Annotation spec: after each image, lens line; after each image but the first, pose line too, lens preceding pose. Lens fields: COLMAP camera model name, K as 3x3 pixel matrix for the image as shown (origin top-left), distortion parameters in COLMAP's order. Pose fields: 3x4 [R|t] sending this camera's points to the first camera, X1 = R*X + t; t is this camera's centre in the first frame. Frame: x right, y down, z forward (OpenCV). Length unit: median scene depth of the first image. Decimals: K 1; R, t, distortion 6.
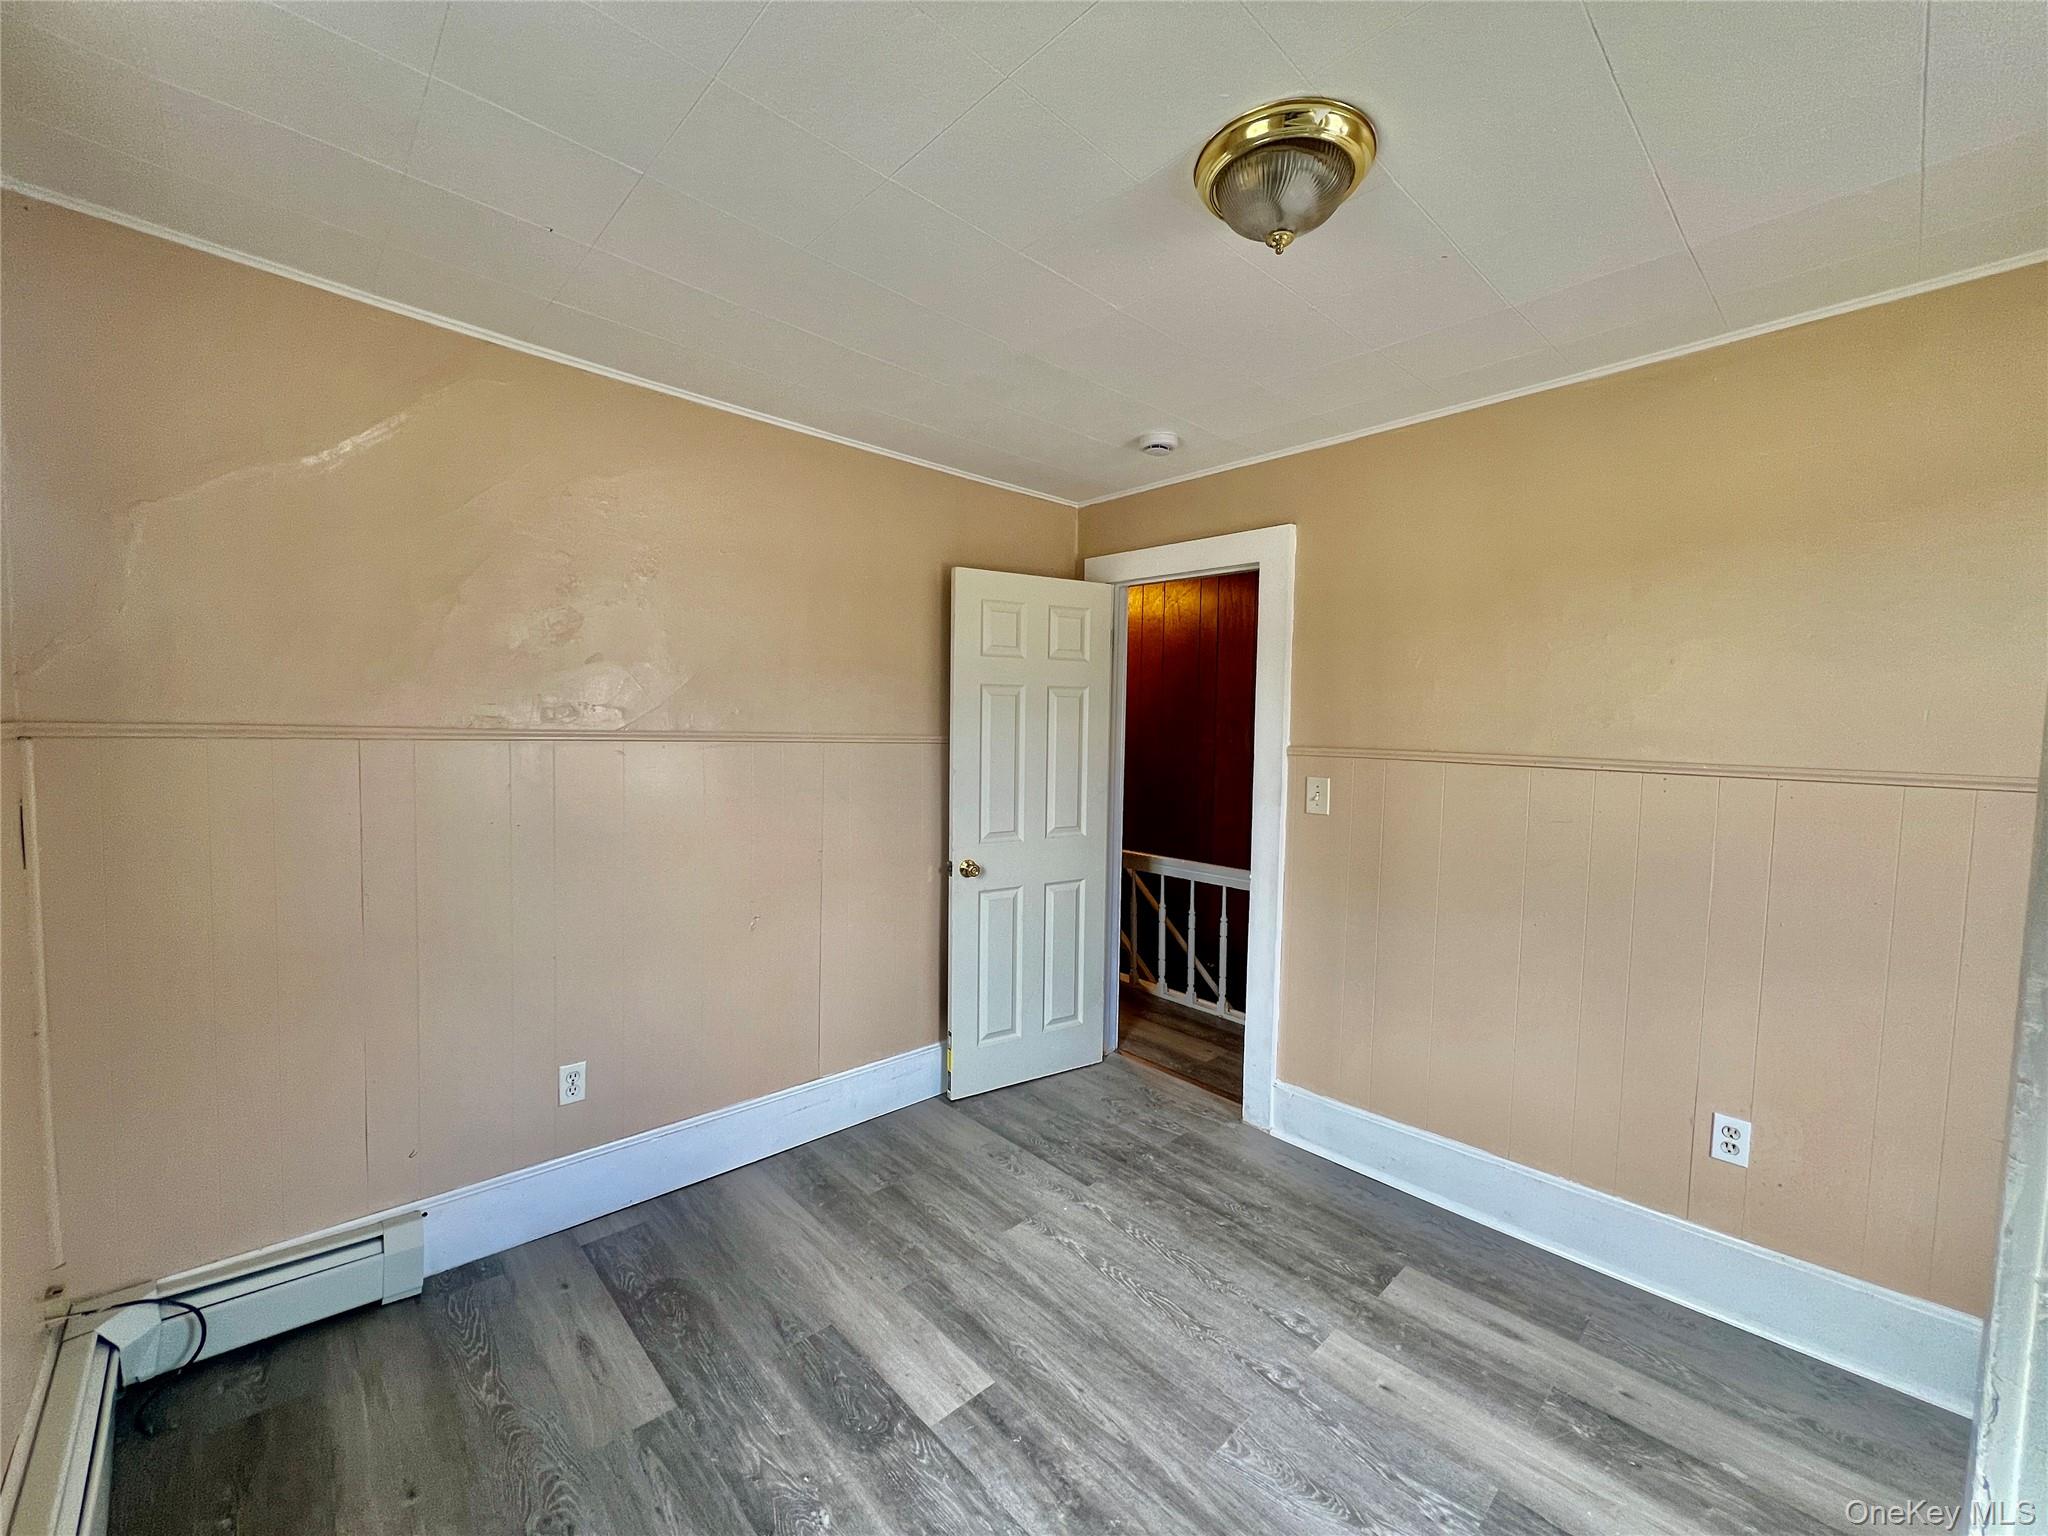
lens RADIAL K [[830.5, 0, 1025.8], [0, 830.5, 769.6], [0, 0, 1]] dist [0.003697, 0.000100]
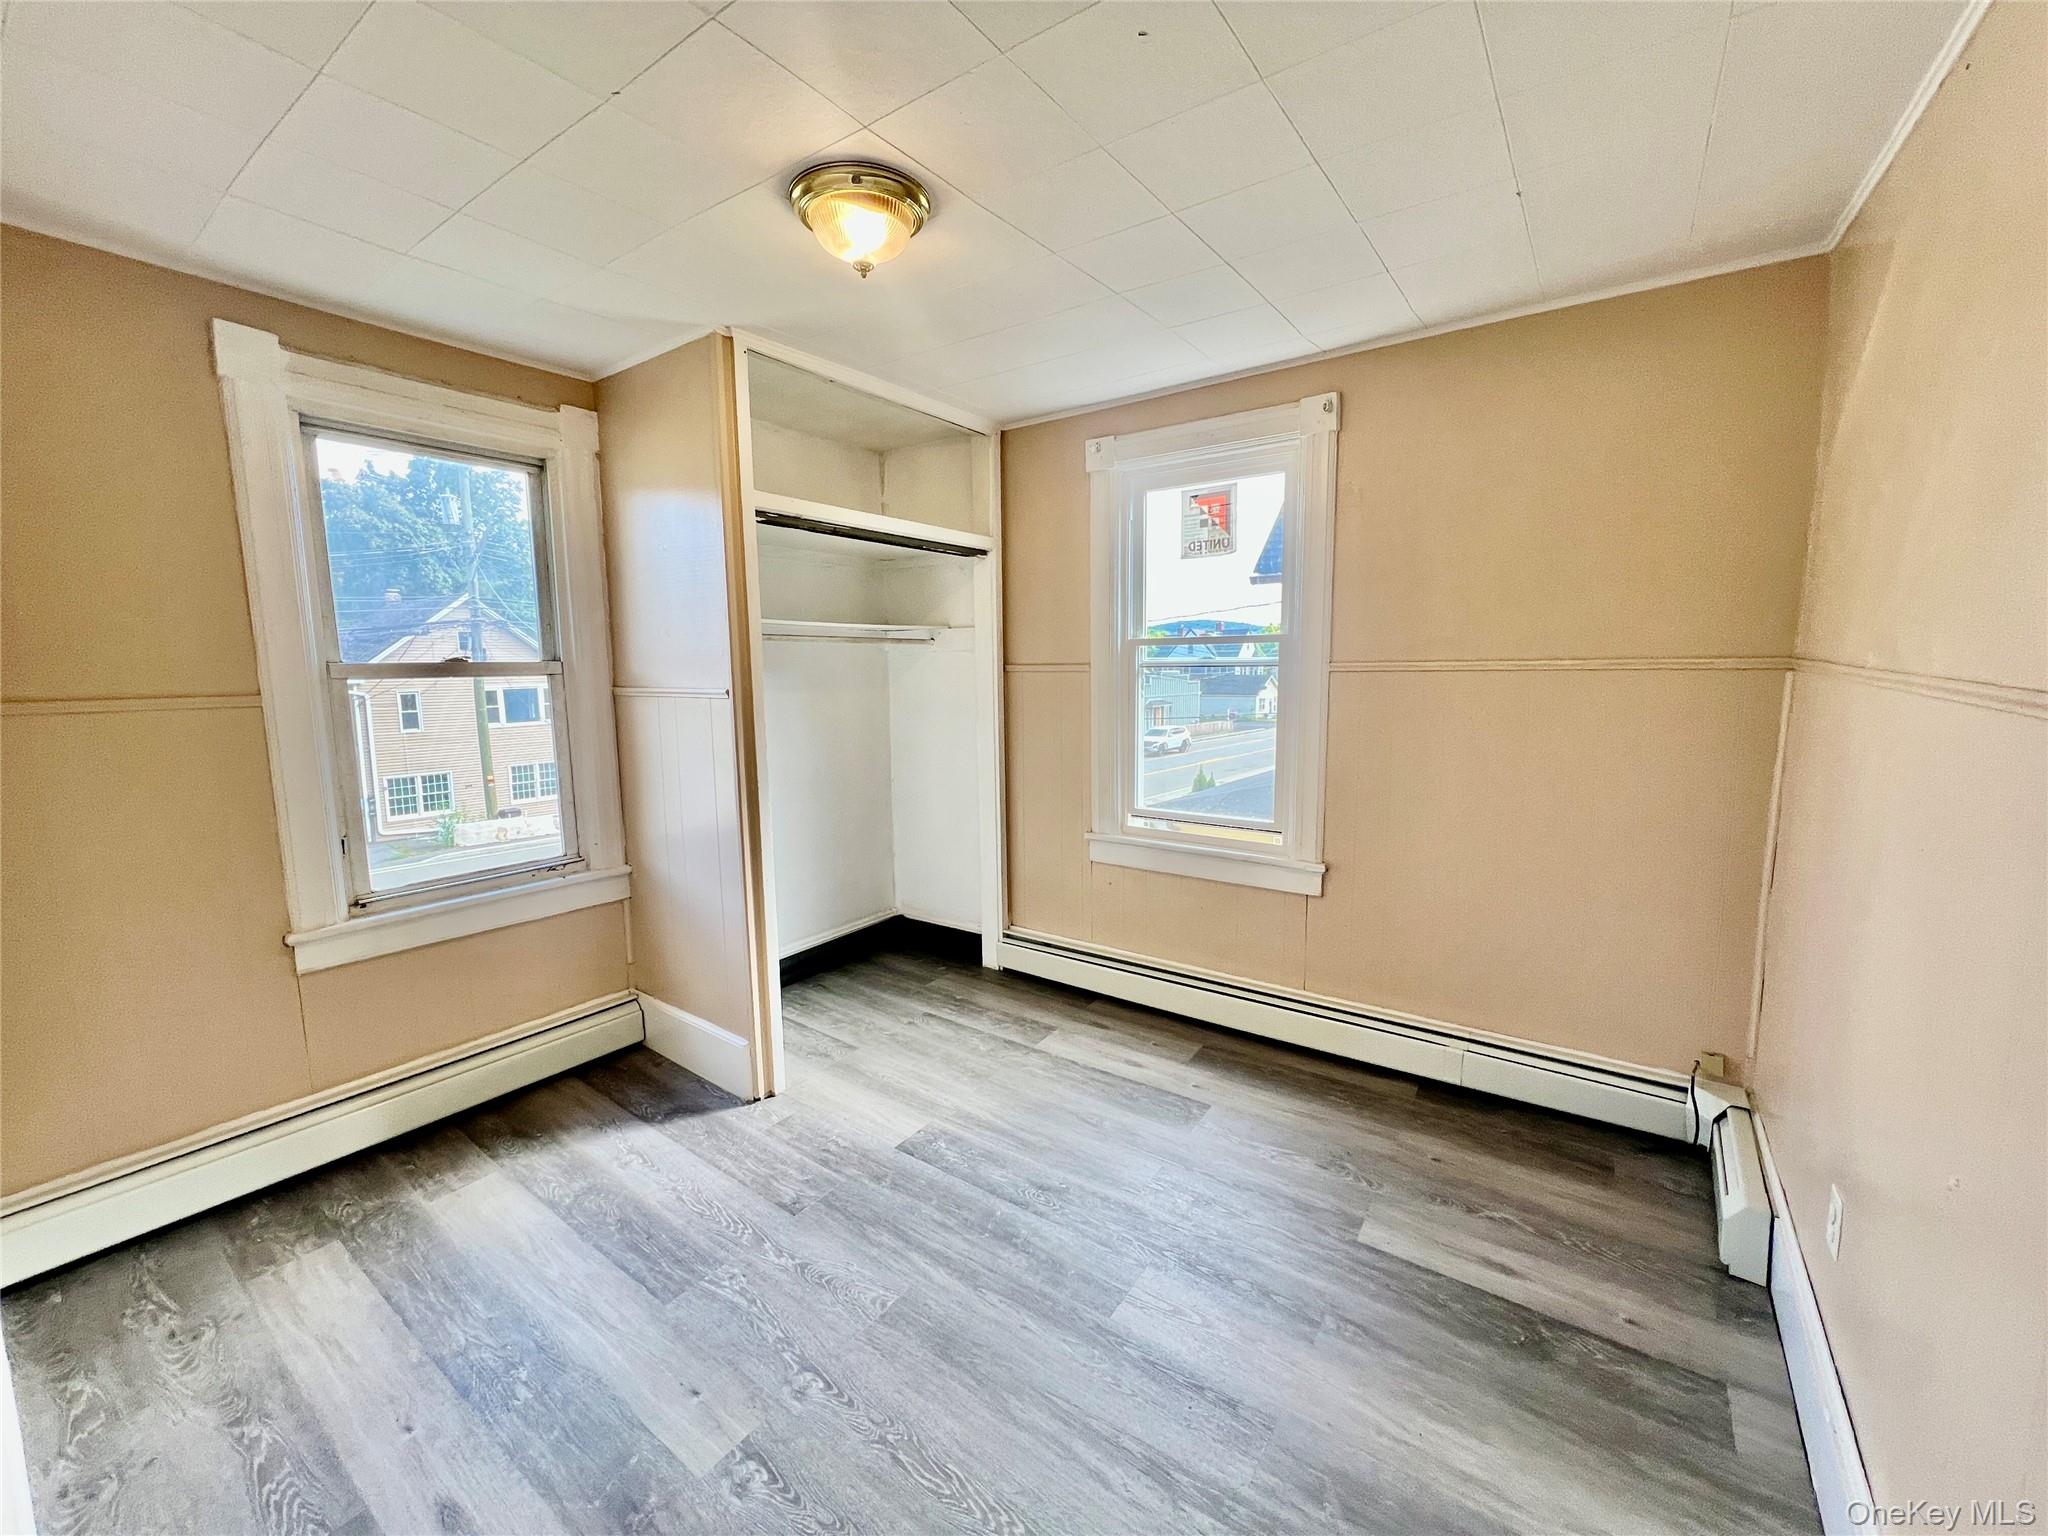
lens RADIAL K [[830.5, 0, 1025.7], [0, 830.5, 767.0], [0, 0, 1]] dist [0.003697, 0.000100]
pose [[-0.981786, 0.018192, -0.189118, 0.250747], [-0.017155, 0.982851, 0.183600, -0.103108], [0.189215, 0.183500, -0.964637, 1.912560]]
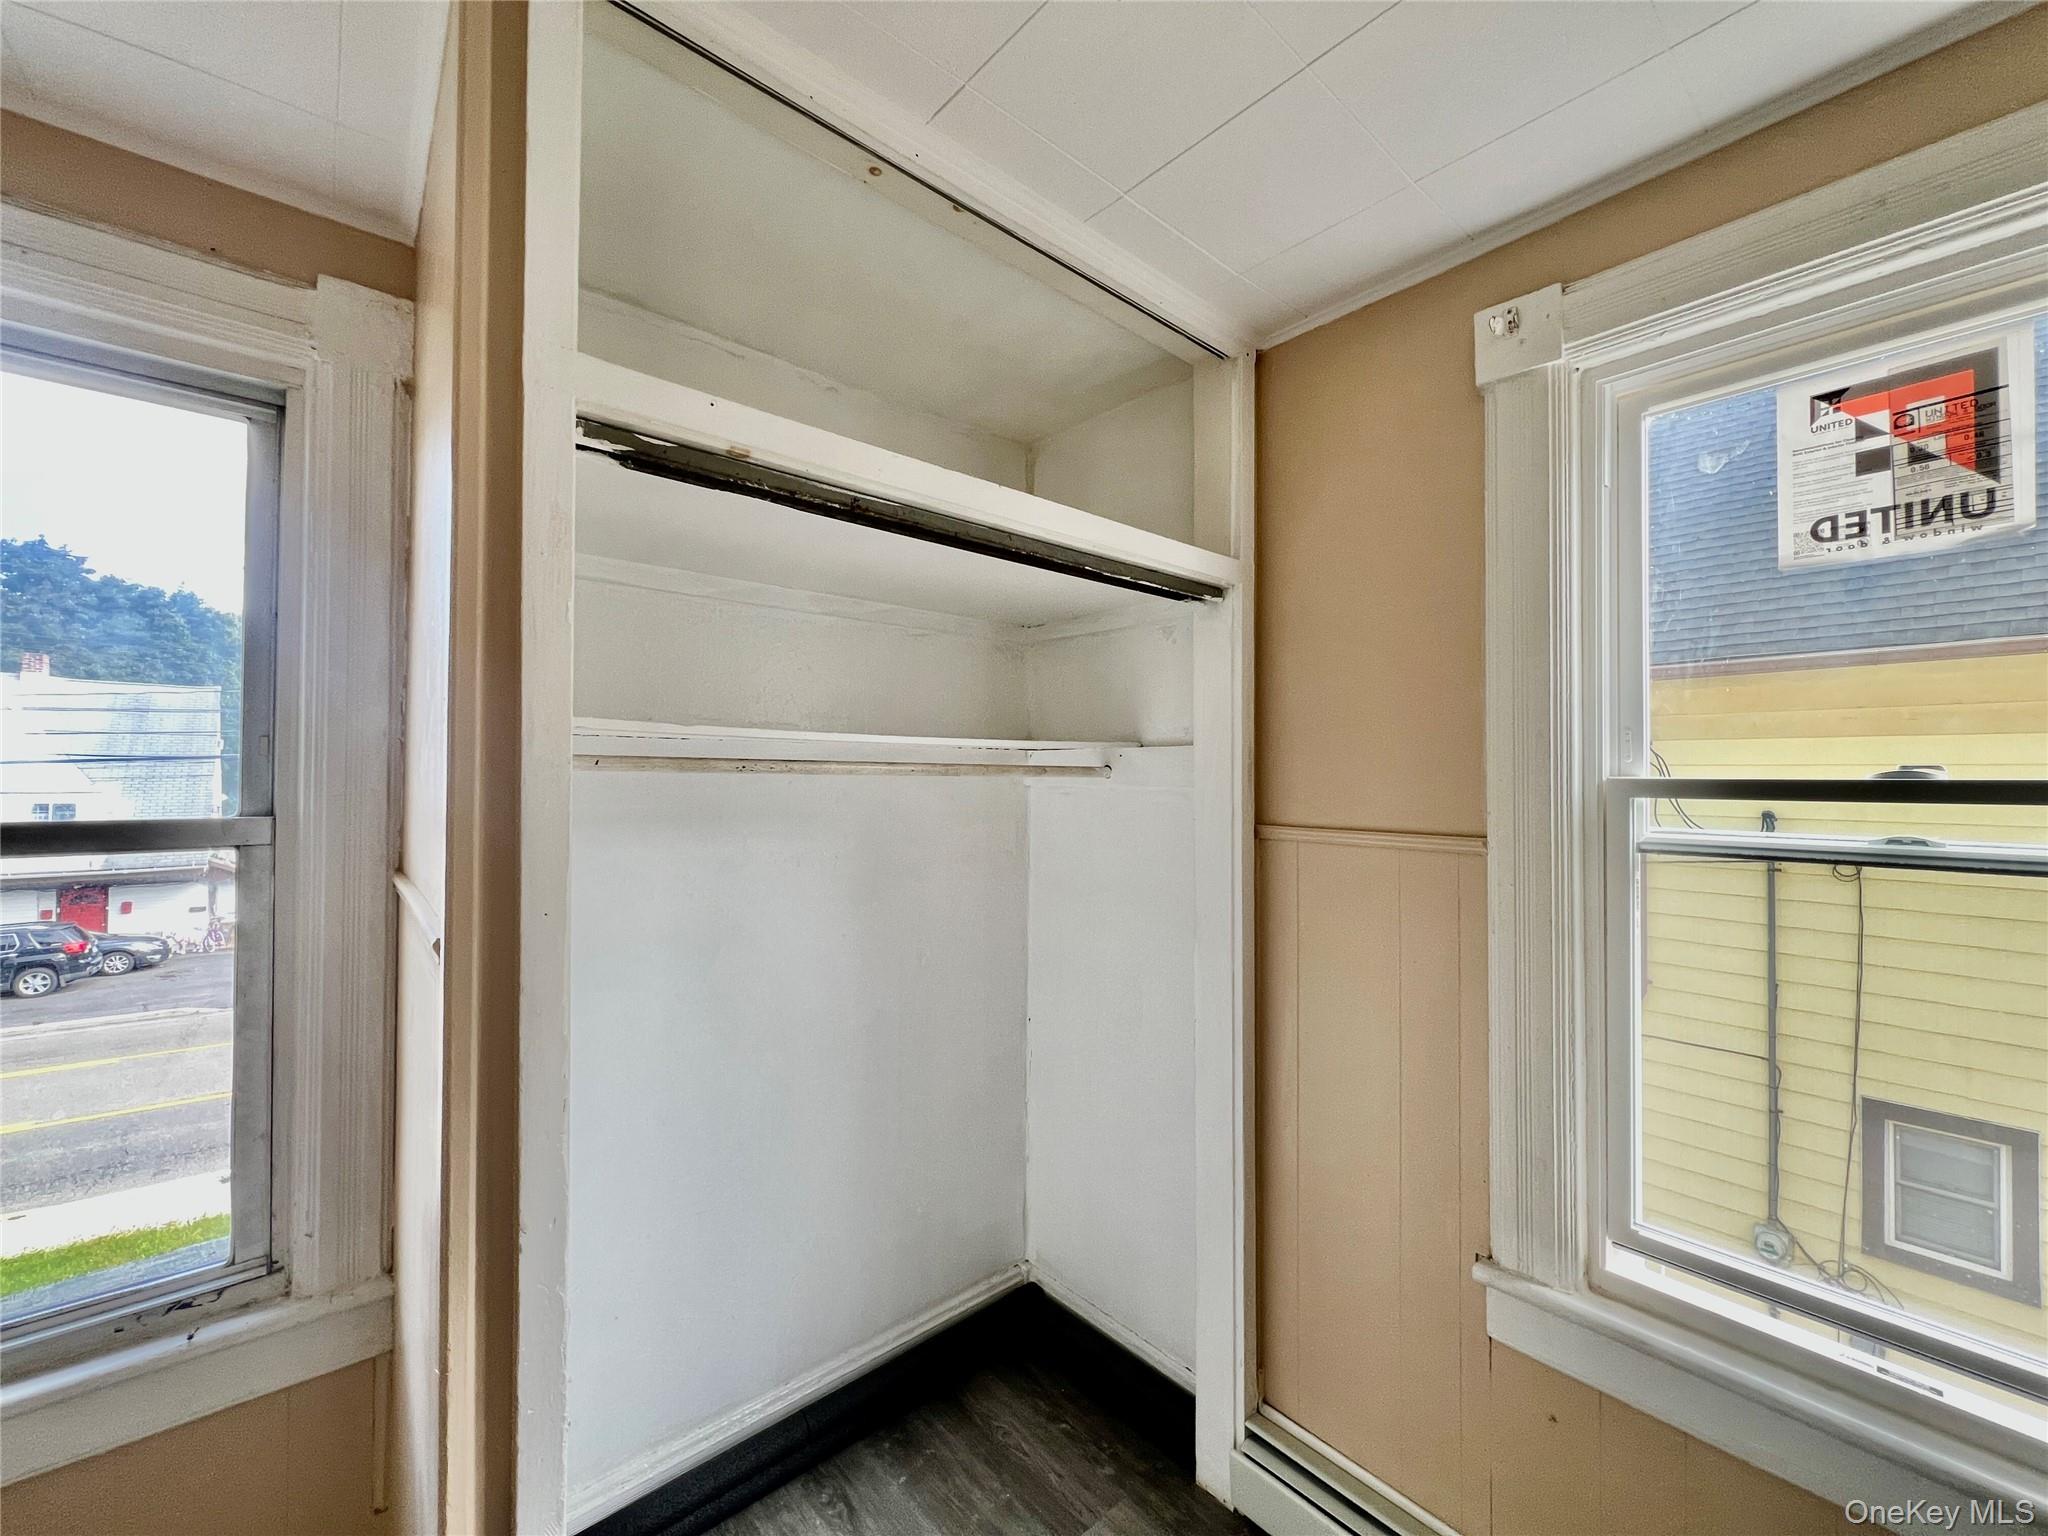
lens RADIAL K [[830.5, 0, 1022.6], [0, 830.5, 767.8], [0, 0, 1]] dist [0.003697, 0.000100]
pose [[-0.998827, -0.020197, 0.044015, 0.123837], [-0.017807, 0.998381, 0.054027, -0.085404], [-0.045035, 0.053179, -0.997569, 0.695145]]
